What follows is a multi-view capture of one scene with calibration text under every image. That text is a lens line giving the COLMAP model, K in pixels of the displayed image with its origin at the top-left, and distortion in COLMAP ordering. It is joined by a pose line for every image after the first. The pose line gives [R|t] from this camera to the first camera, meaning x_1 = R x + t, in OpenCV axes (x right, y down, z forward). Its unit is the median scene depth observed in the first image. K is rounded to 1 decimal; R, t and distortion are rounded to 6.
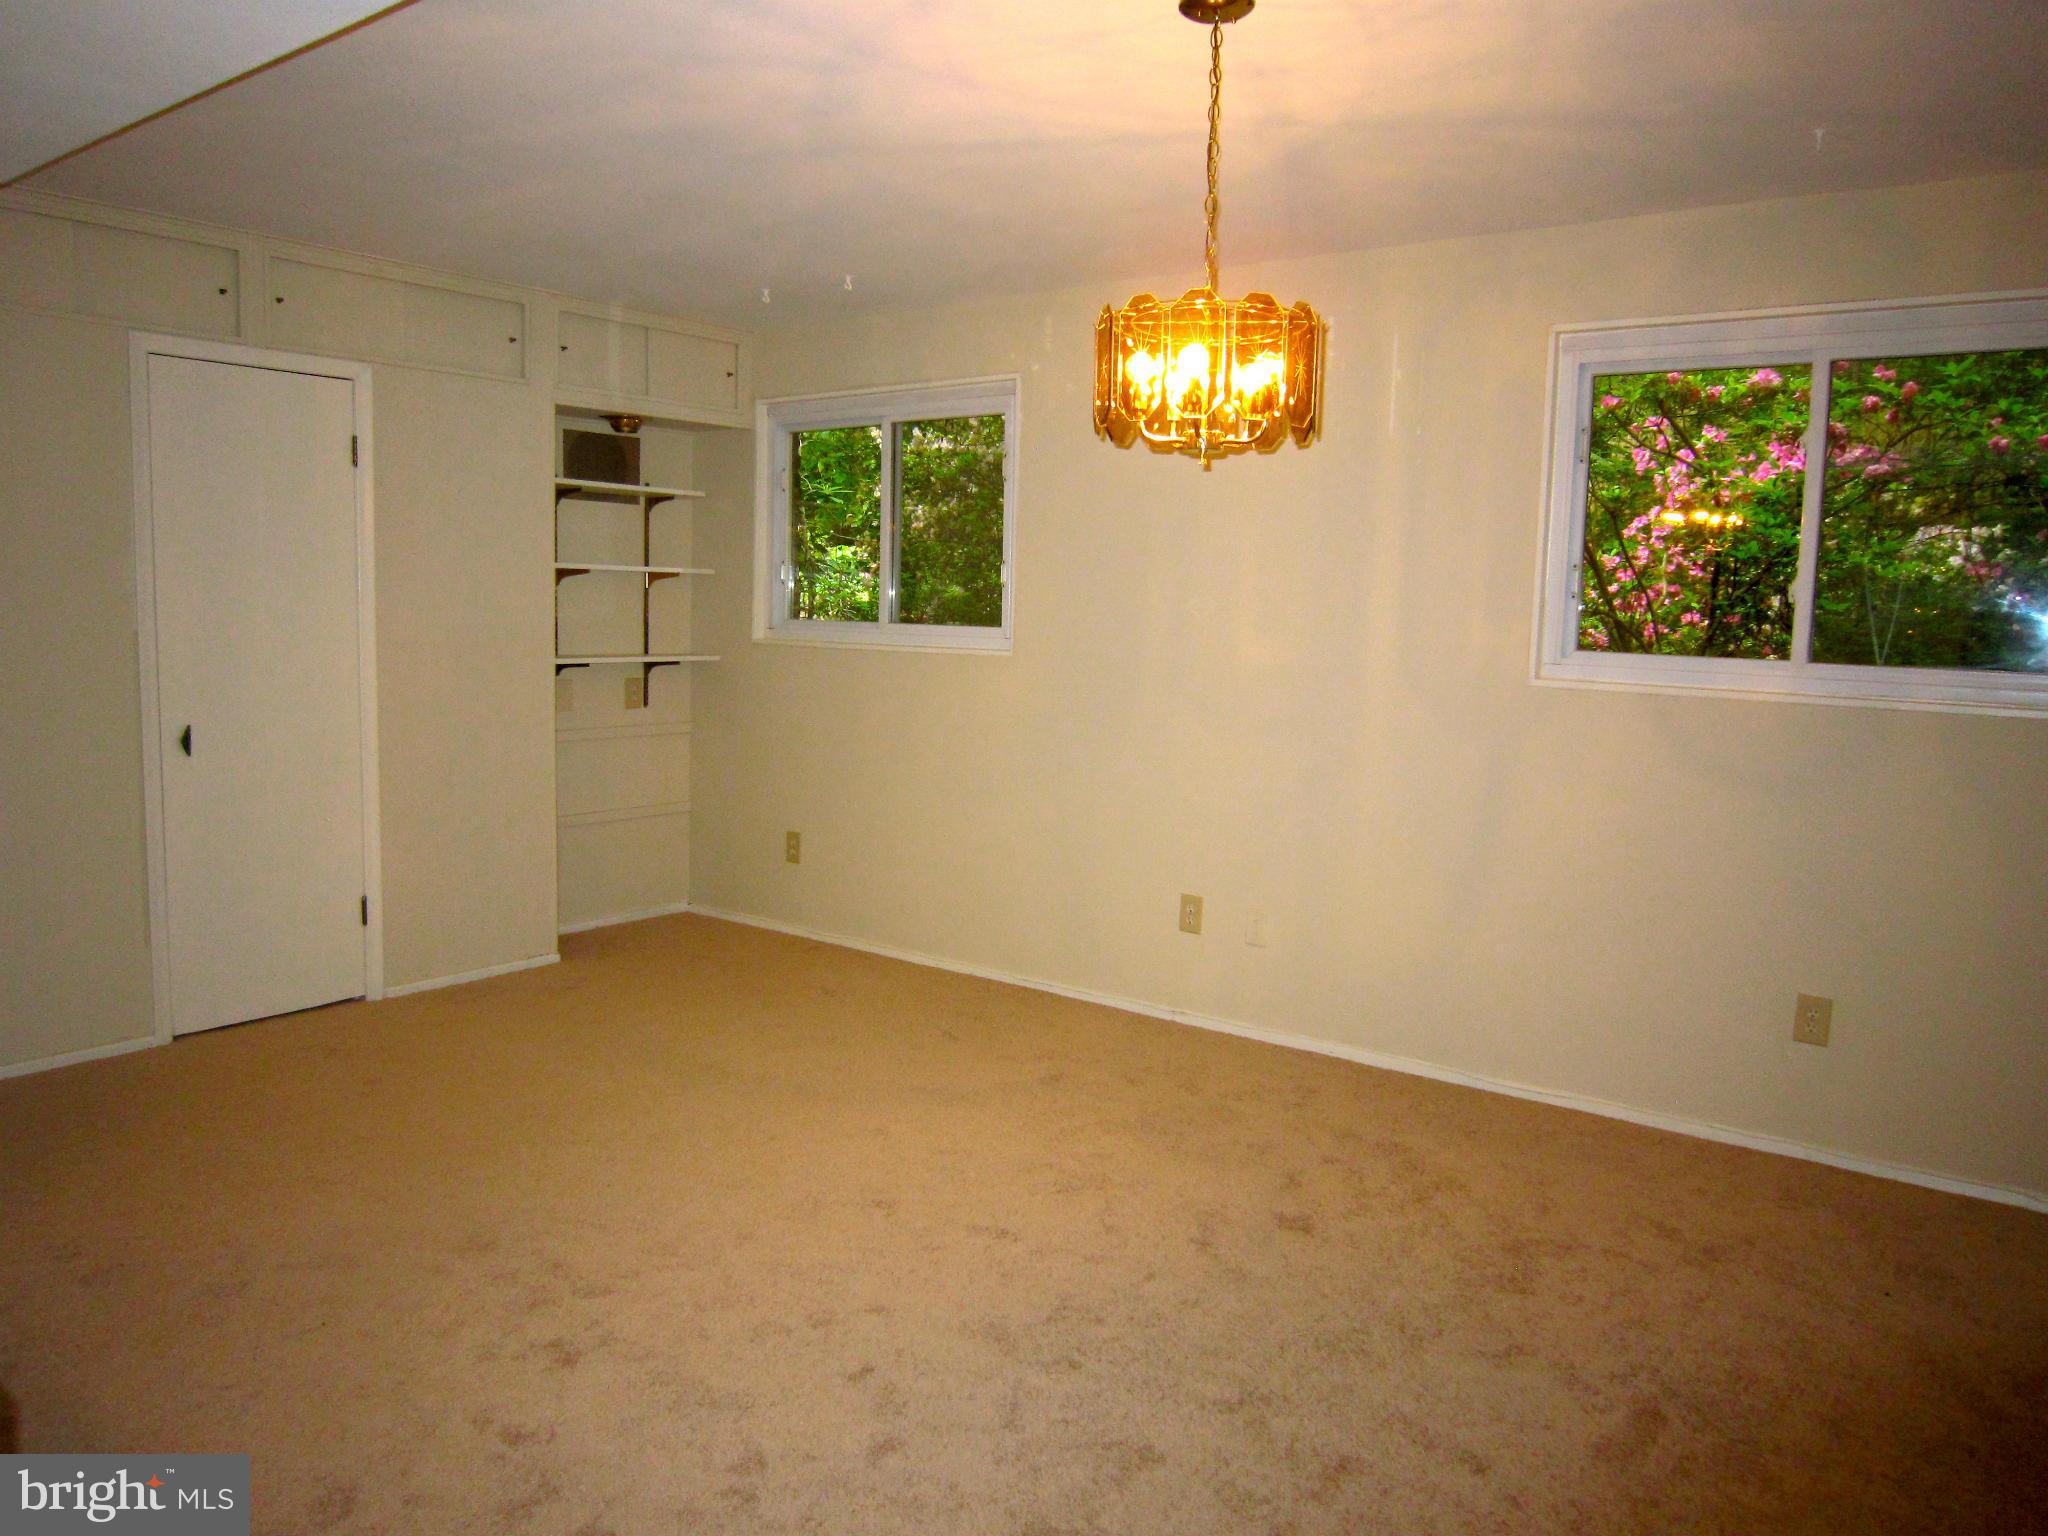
lens RADIAL K [[1411.5, 0, 1025.1], [0, 1411.5, 724.5], [0, 0, 1]] dist [-0.055188, 0.000641]
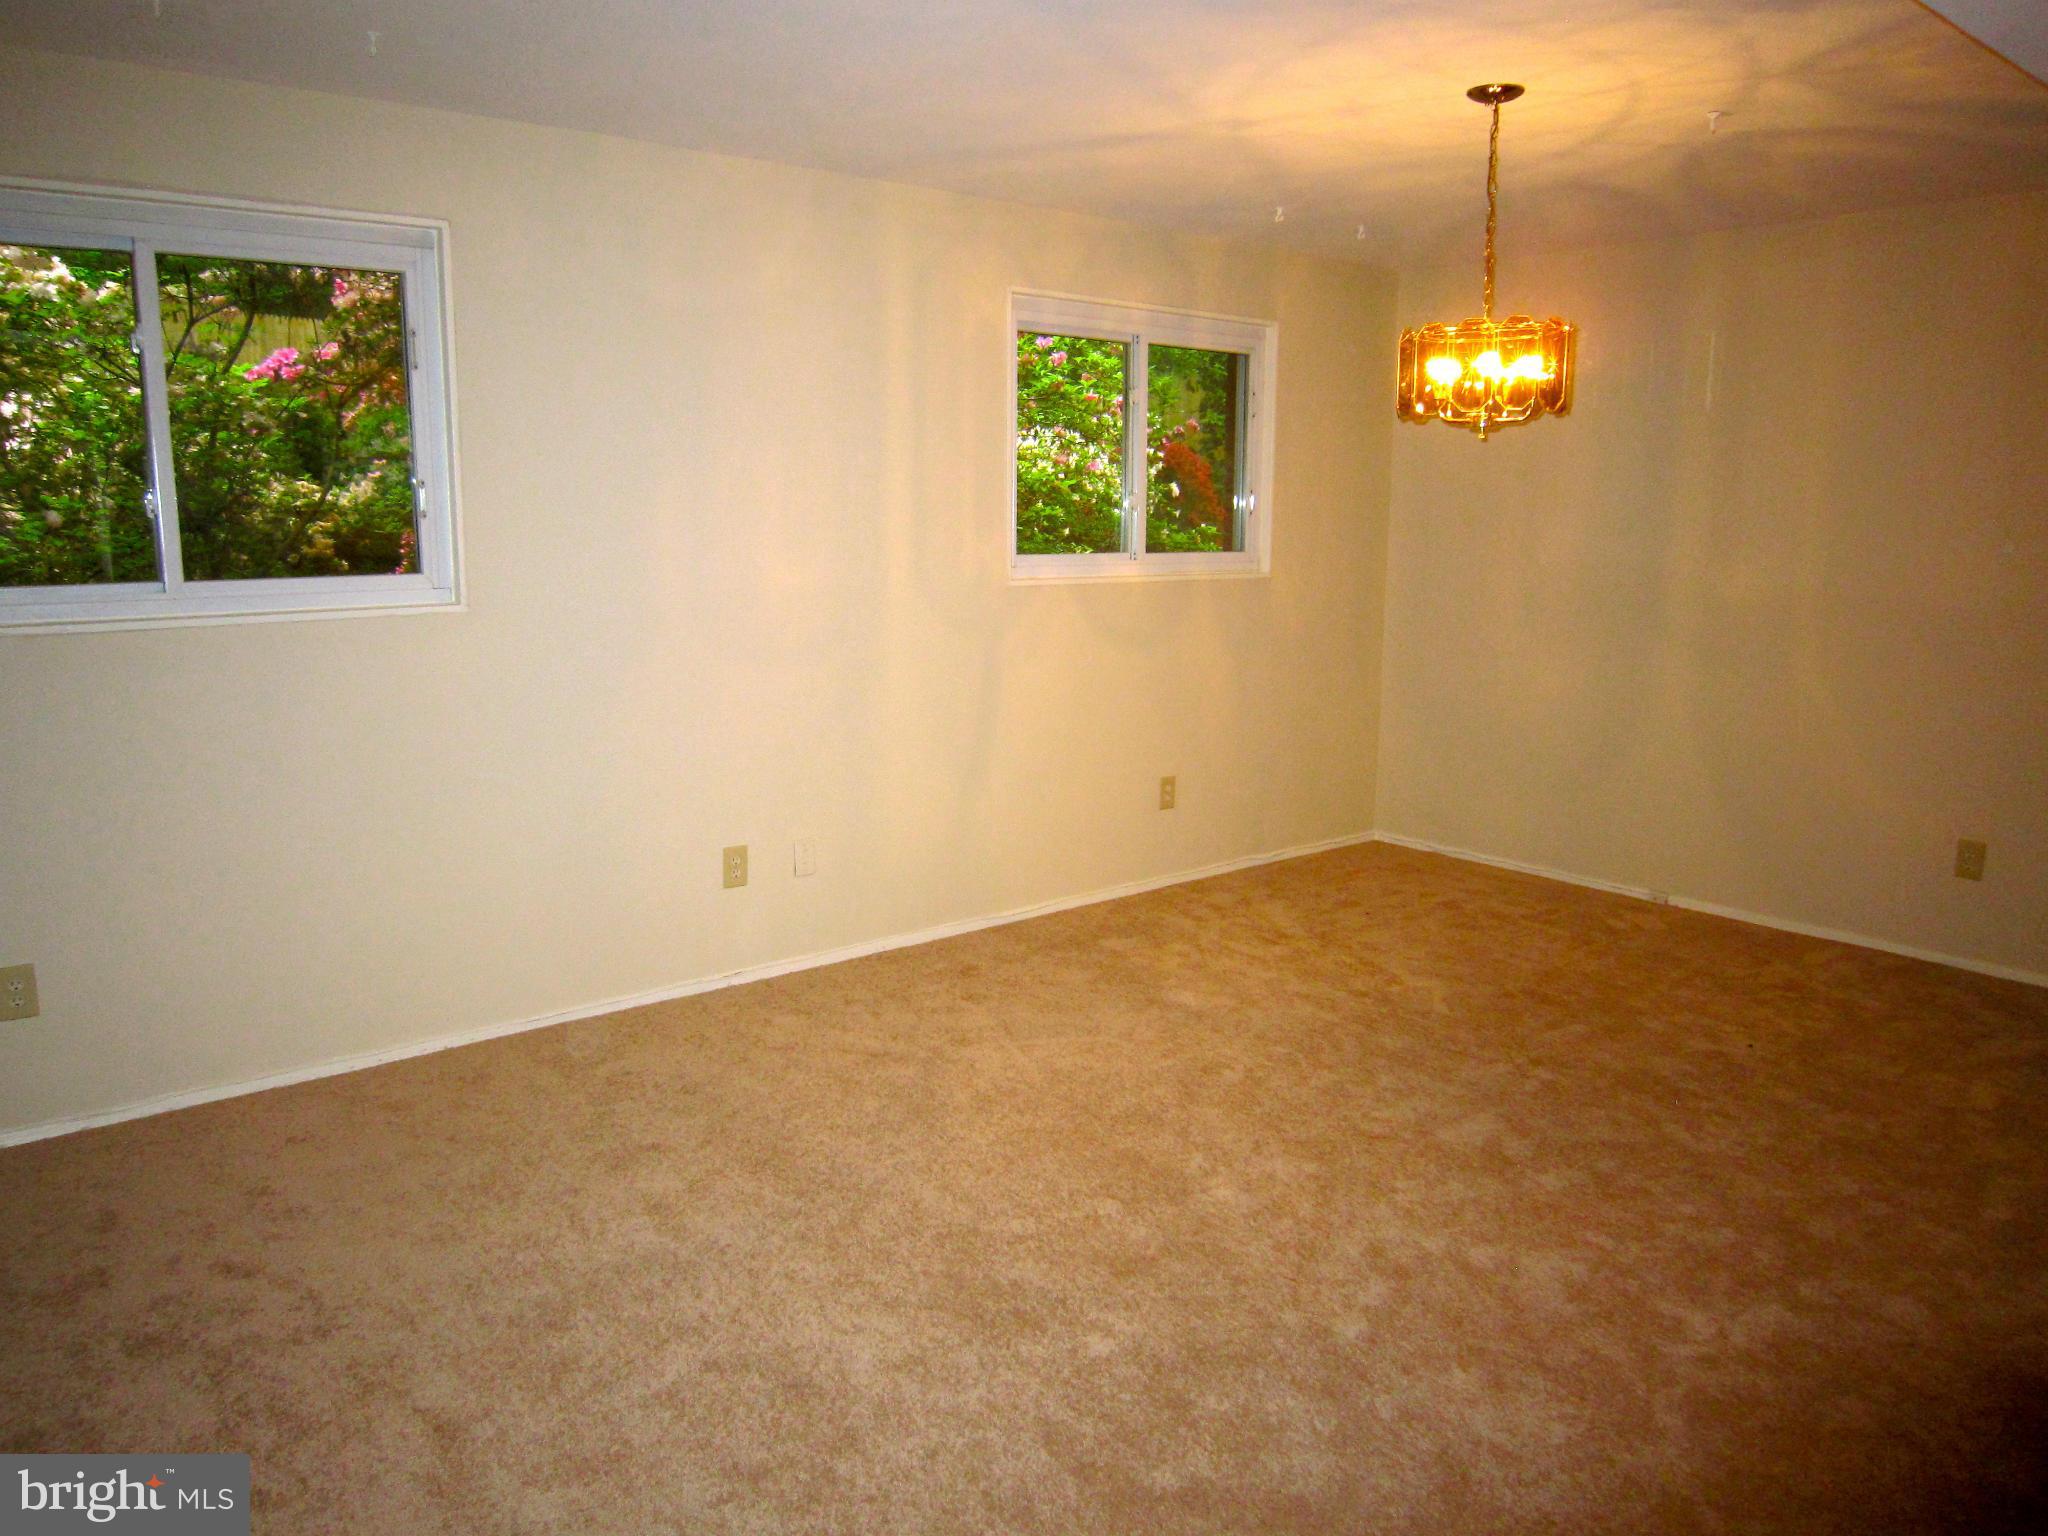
lens RADIAL K [[1441.5, 0, 1024.0], [0, 1441.5, 768.0], [0, 0, 1]] dist [-0.059800, 0.018482]
pose [[0.240271, -0.188283, 0.952271, -0.716301], [0.100288, 0.980574, 0.168575, -0.068968], [-0.965511, 0.054998, 0.254486, 0.564243]]
